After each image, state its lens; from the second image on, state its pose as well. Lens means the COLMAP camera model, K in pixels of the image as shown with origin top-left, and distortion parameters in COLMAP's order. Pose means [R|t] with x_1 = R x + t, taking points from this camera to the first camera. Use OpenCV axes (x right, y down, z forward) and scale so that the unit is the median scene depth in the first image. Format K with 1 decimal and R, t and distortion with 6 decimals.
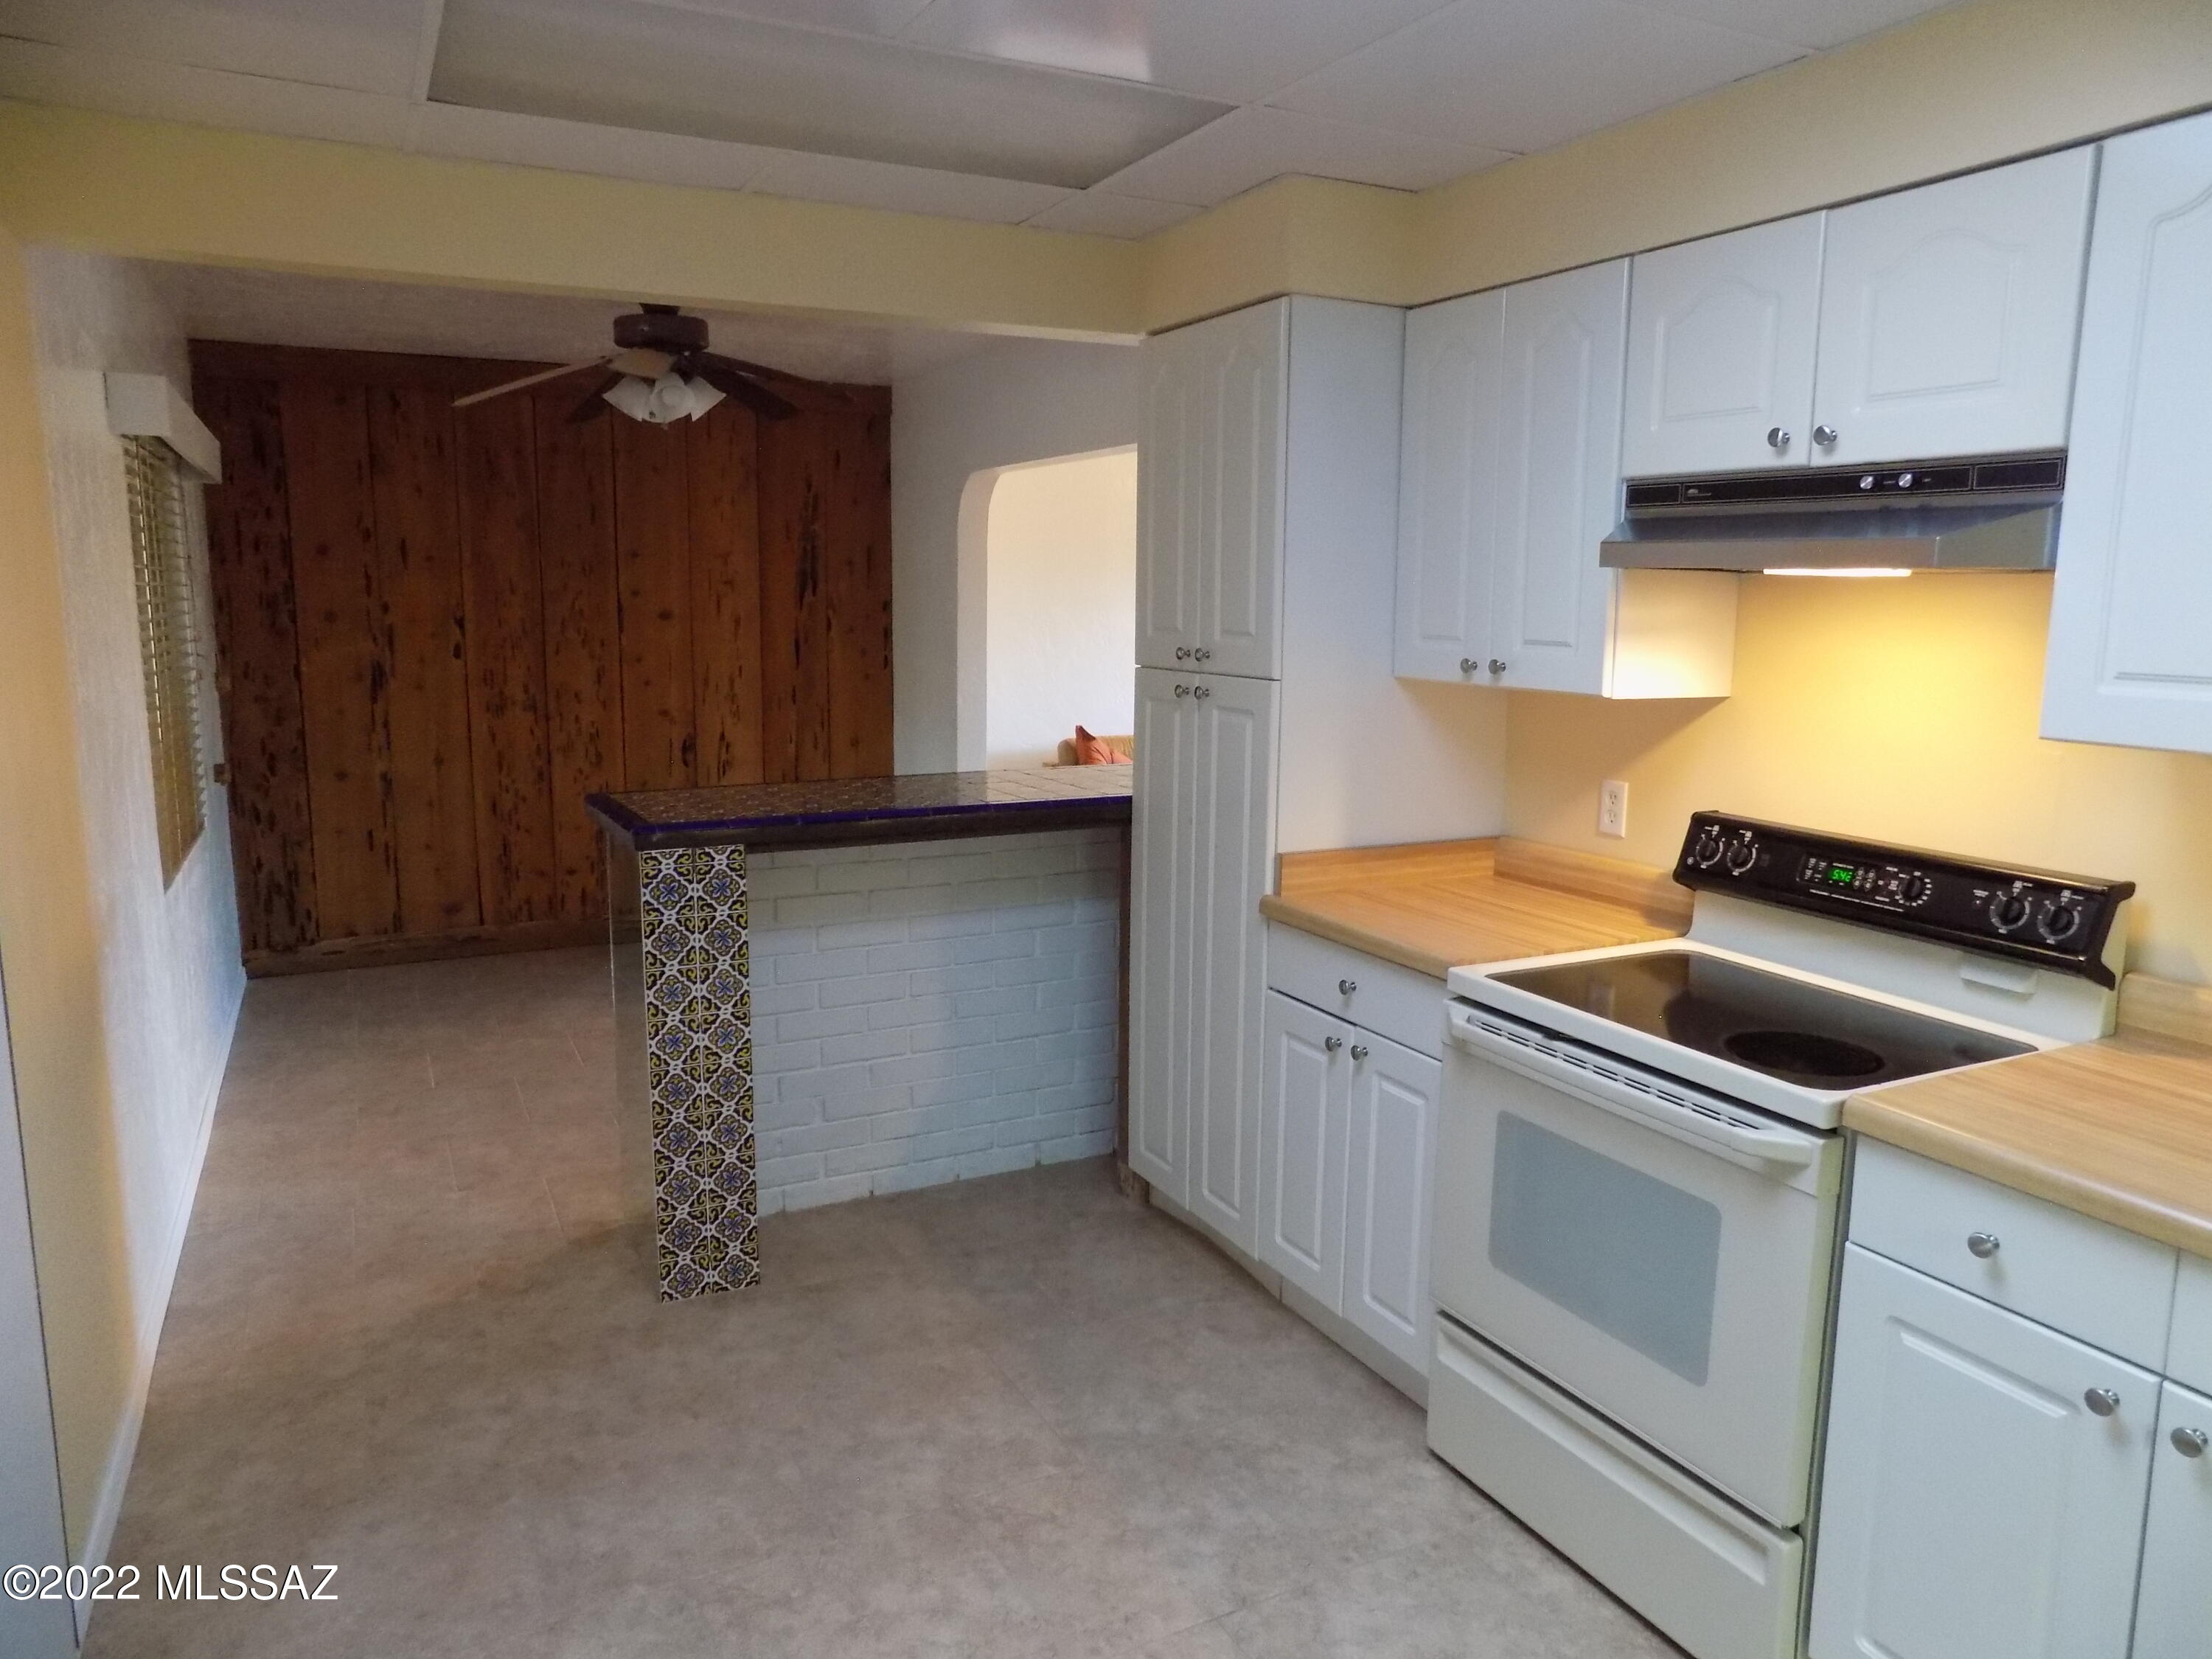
lens RADIAL K [[1539.1, 0, 1108.0], [0, 1539.1, 823.8], [0, 0, 1]] dist [-0.025453, -0.001467]
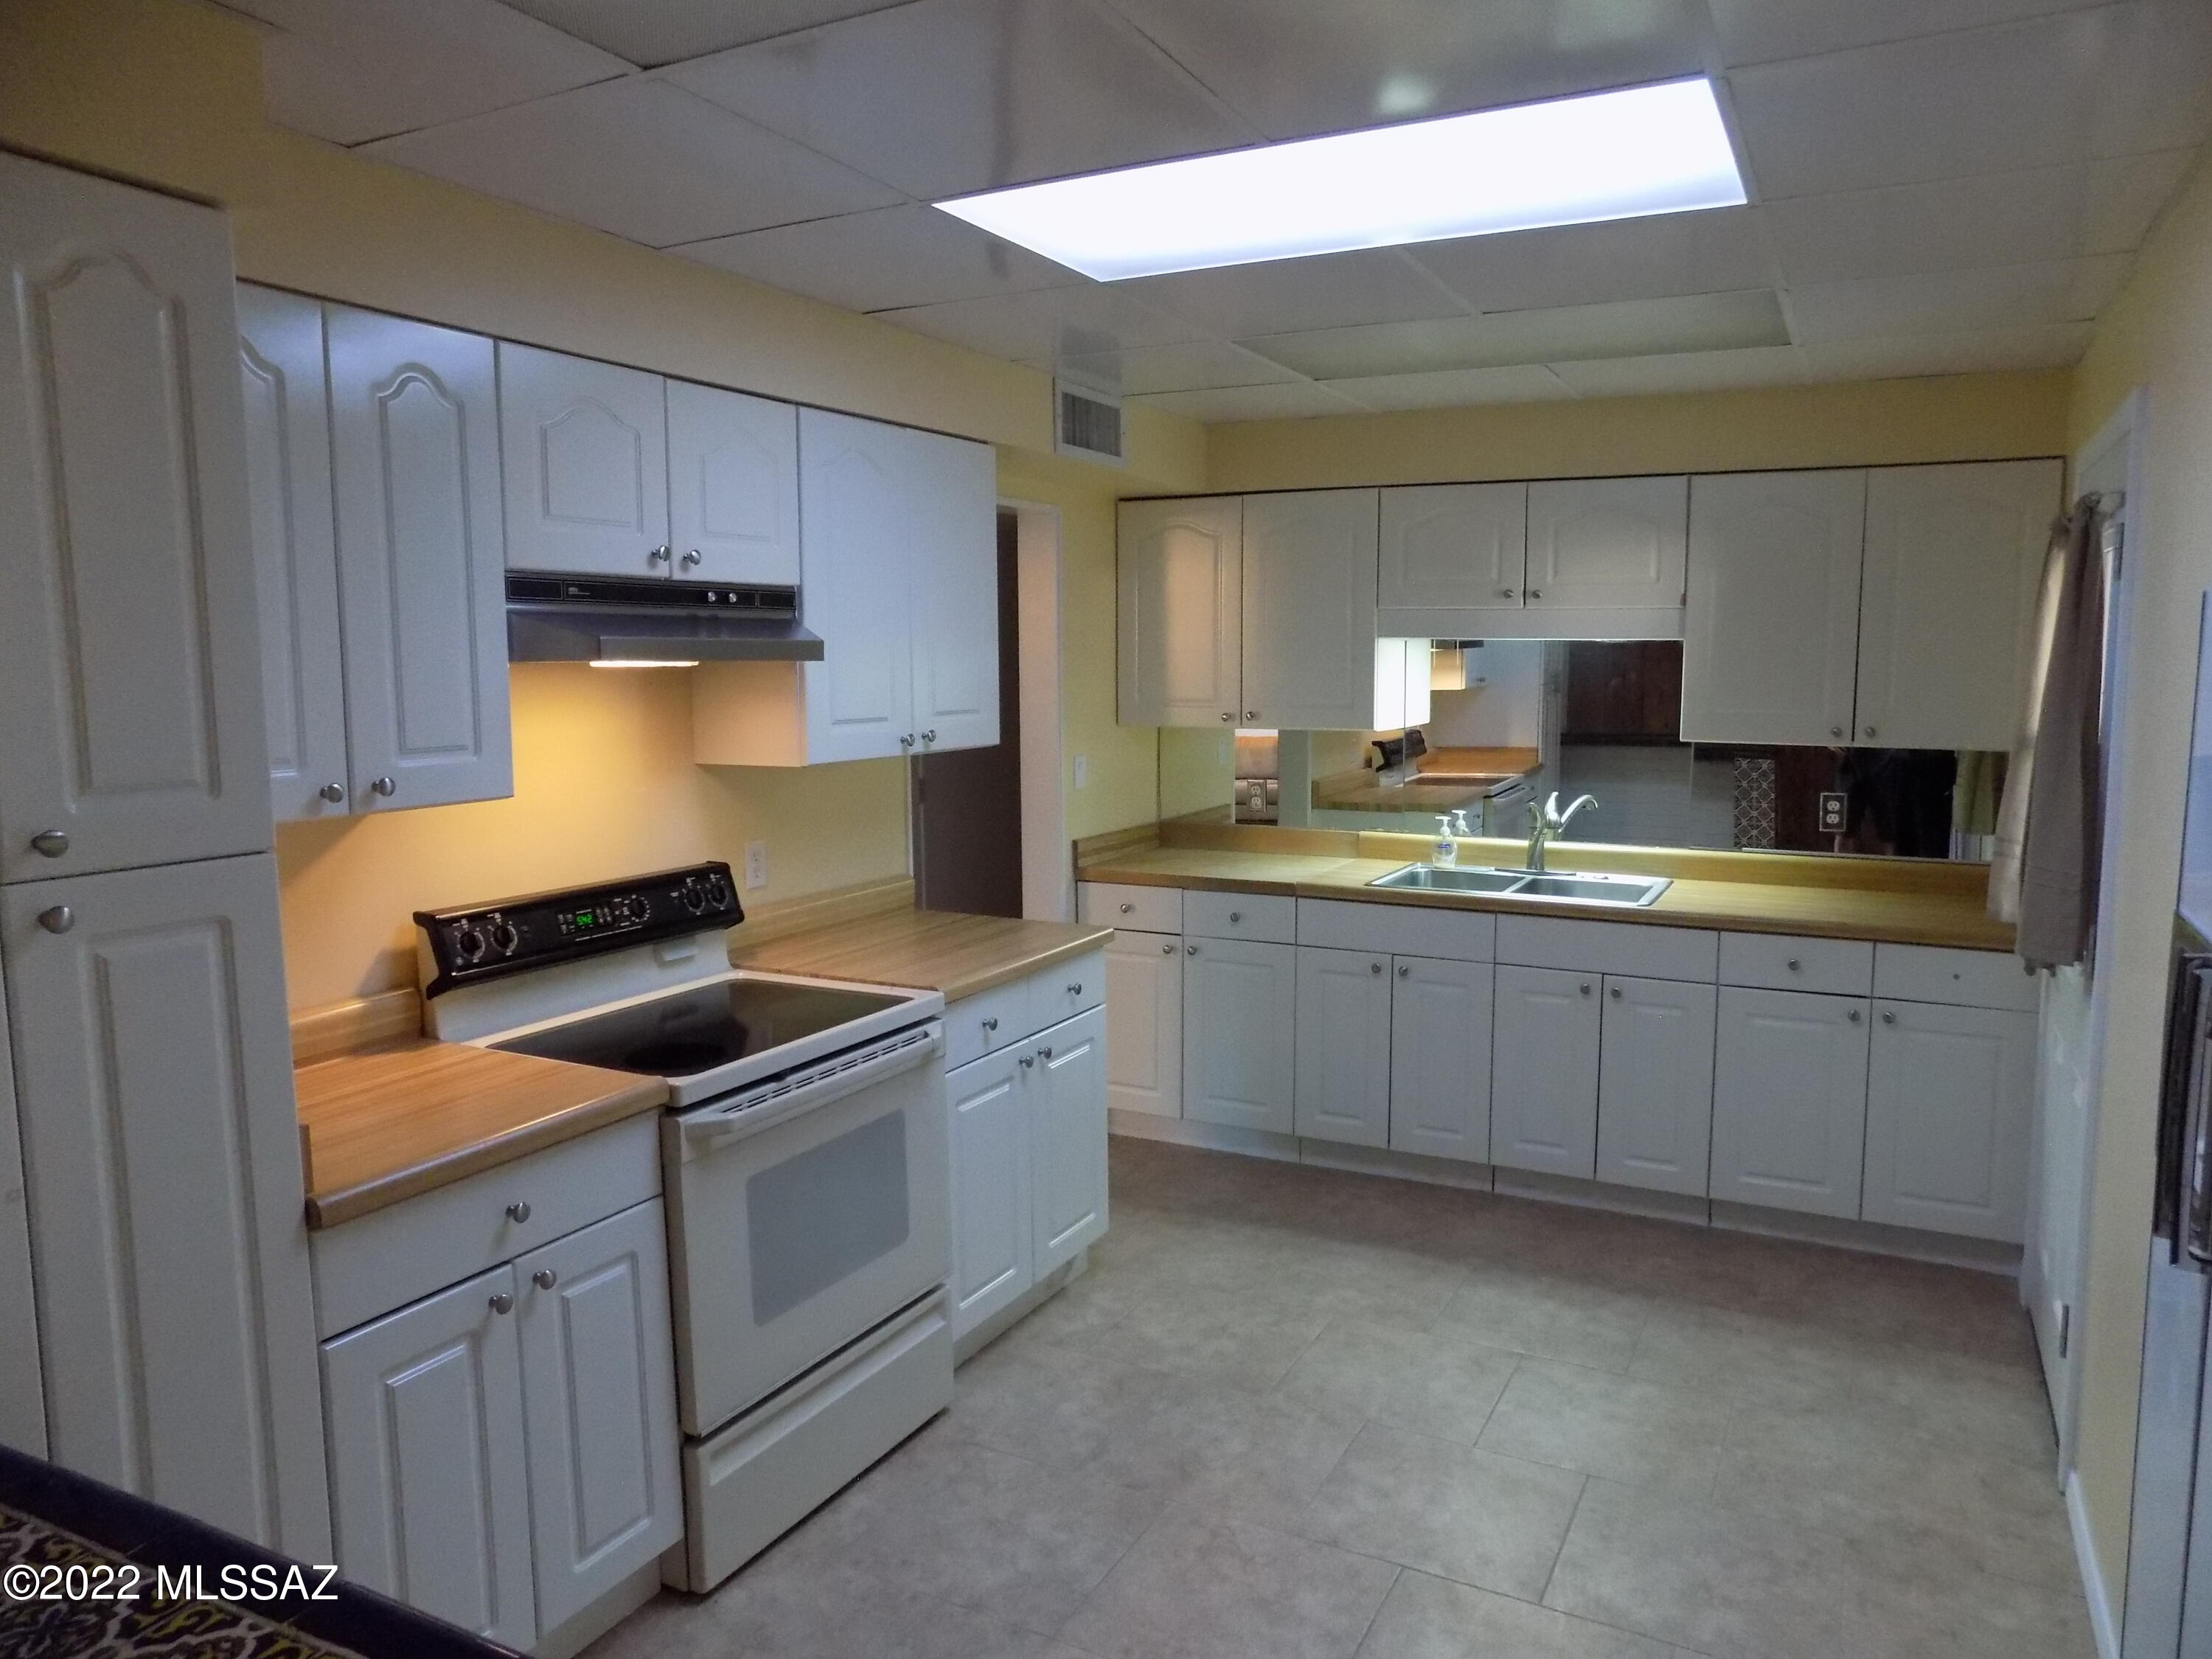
lens RADIAL K [[1539.1, 0, 1112.0], [0, 1539.1, 823.8], [0, 0, 1]] dist [-0.025453, -0.001467]
pose [[-0.589580, -0.092591, 0.802386, -0.748137], [0.127472, 0.970292, 0.205631, -0.244933], [-0.797588, 0.223517, -0.560262, 1.415726]]
